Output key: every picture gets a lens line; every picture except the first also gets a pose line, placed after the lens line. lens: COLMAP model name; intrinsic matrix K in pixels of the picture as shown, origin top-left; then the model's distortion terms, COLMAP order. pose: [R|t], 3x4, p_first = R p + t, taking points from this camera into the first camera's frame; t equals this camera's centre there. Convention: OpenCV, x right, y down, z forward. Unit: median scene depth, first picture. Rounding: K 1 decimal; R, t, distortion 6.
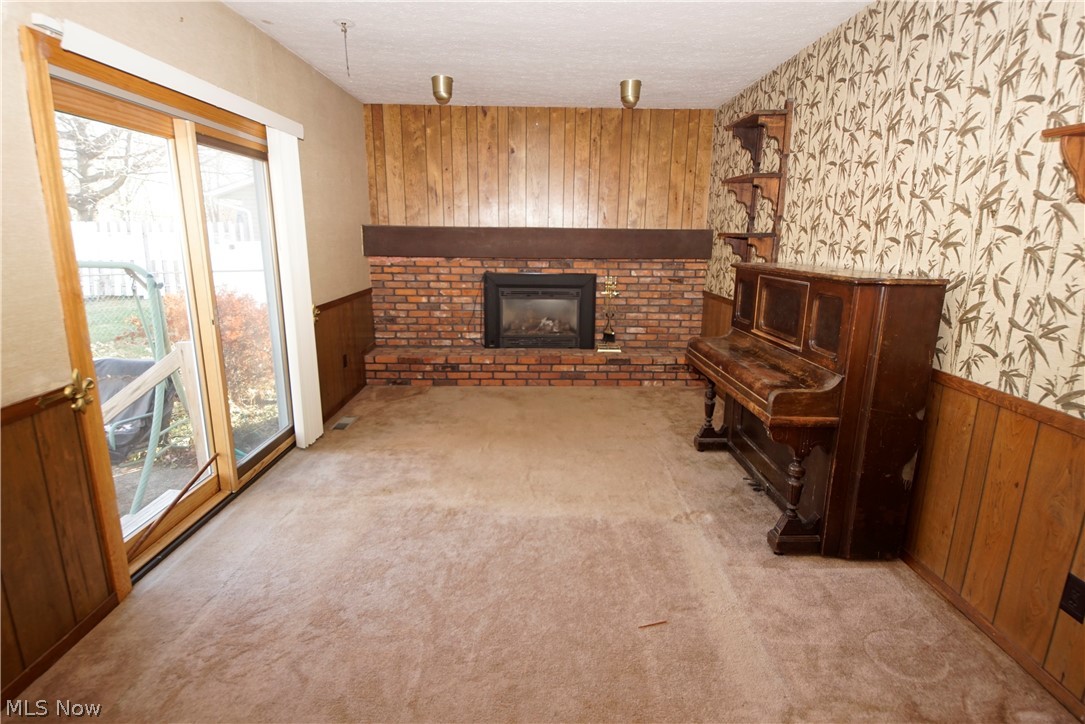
lens RADIAL K [[560.1, 0, 549.1], [0, 560.1, 368.5], [0, 0, 1]] dist [0.026469, -0.019750]
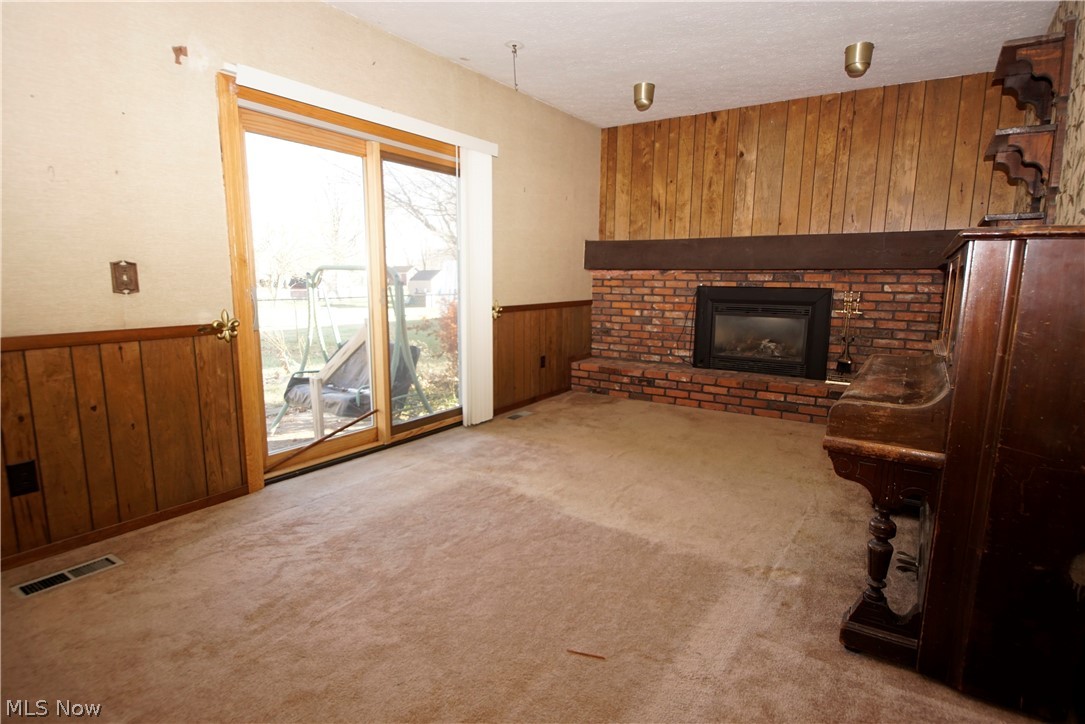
lens RADIAL K [[560.1, 0, 535.8], [0, 560.1, 365.5], [0, 0, 1]] dist [0.026469, -0.019750]
pose [[0.829369, 0.088539, -0.551641, 0.197334], [-0.129024, 0.991026, -0.034920, 0.029351], [0.543599, 0.100137, 0.833350, 0.089070]]
